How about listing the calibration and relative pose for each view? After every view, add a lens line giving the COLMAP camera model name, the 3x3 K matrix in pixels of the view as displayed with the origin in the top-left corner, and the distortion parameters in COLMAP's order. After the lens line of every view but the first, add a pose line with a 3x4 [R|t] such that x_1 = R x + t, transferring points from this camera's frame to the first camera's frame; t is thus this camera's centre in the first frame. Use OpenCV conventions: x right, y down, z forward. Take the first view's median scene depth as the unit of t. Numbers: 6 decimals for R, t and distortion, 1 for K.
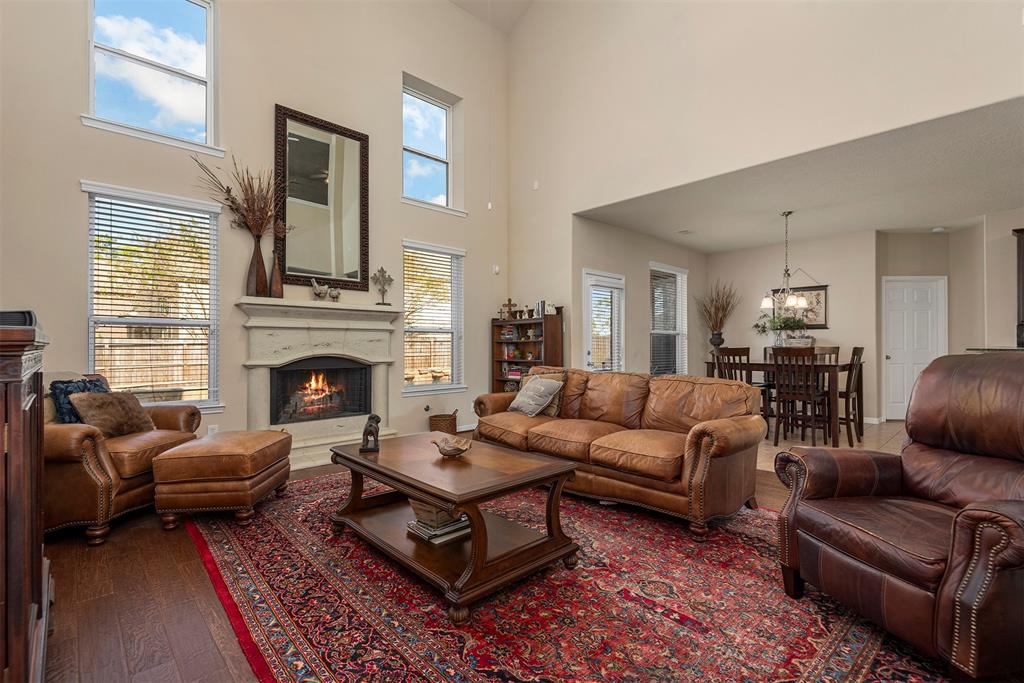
lens RADIAL K [[465.9, 0, 518.8], [0, 465.9, 346.5], [0, 0, 1]] dist [0.008352, -0.006959]
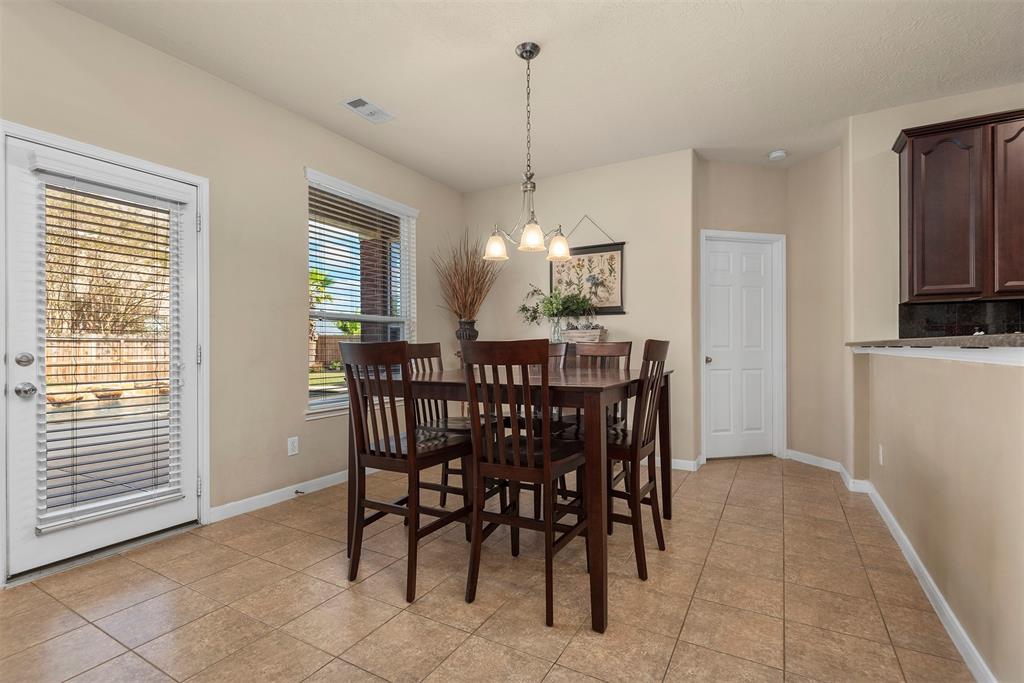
lens RADIAL K [[465.9, 0, 508.3], [0, 465.9, 346.8], [0, 0, 1]] dist [0.008352, -0.006959]
pose [[0.961597, 0.001411, 0.274461, 0.358637], [-0.000856, 0.999997, -0.002142, 0.006567], [-0.274464, 0.001825, 0.961596, 0.470118]]
